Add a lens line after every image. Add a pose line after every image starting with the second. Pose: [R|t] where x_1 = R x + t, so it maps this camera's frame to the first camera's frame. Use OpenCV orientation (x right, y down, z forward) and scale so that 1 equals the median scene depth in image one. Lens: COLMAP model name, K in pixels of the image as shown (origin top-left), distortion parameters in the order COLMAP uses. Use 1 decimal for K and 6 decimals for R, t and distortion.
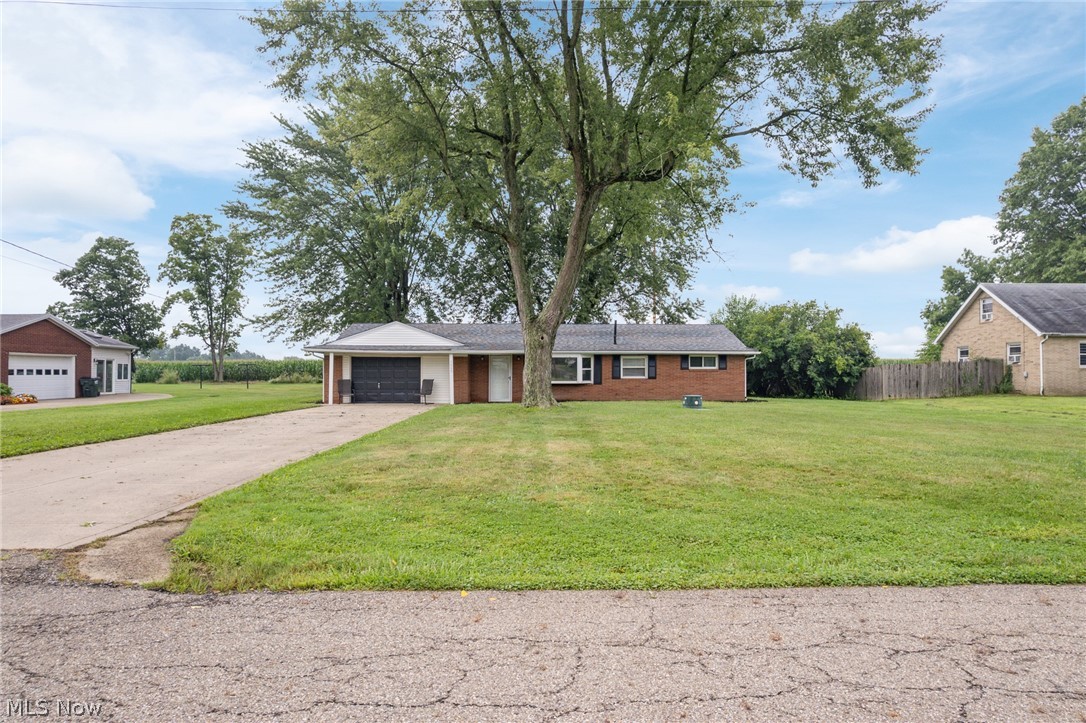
lens RADIAL K [[688.6, 0, 543.2], [0, 688.6, 363.3], [0, 0, 1]] dist [0.000811, 0.000284]
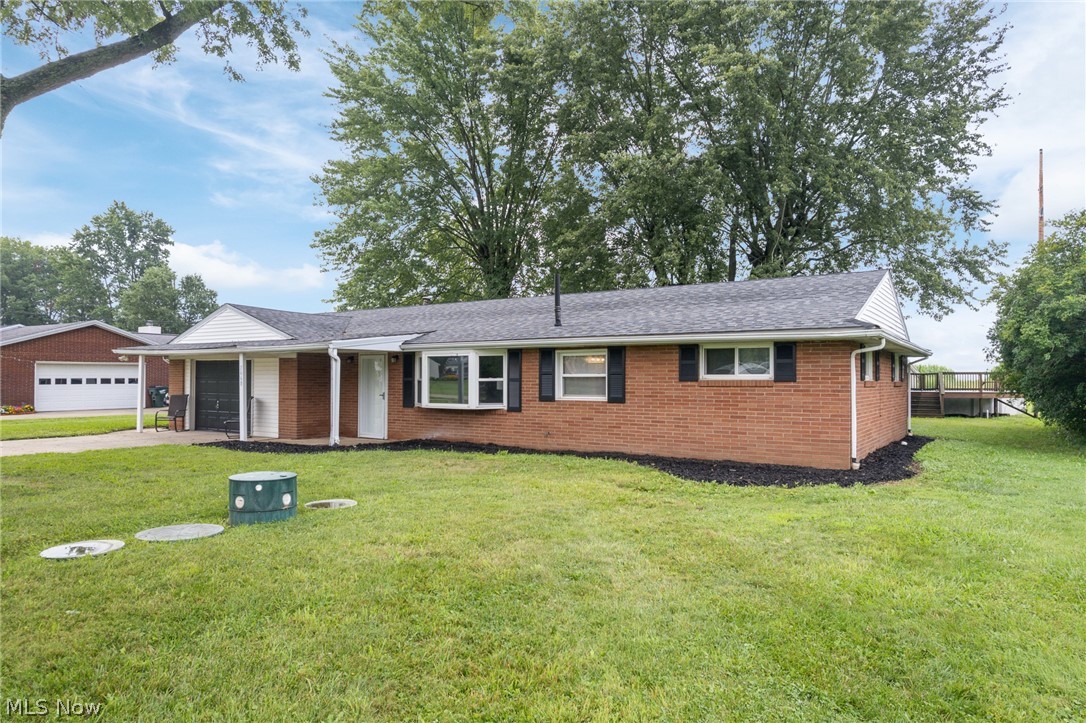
lens RADIAL K [[688.6, 0, 542.6], [0, 688.6, 364.3], [0, 0, 1]] dist [0.000811, 0.000284]
pose [[0.831959, -0.010292, -0.554742, 0.356510], [0.005506, 0.999932, -0.010293, 0.003075], [0.554810, 0.005509, 0.831959, 0.619249]]
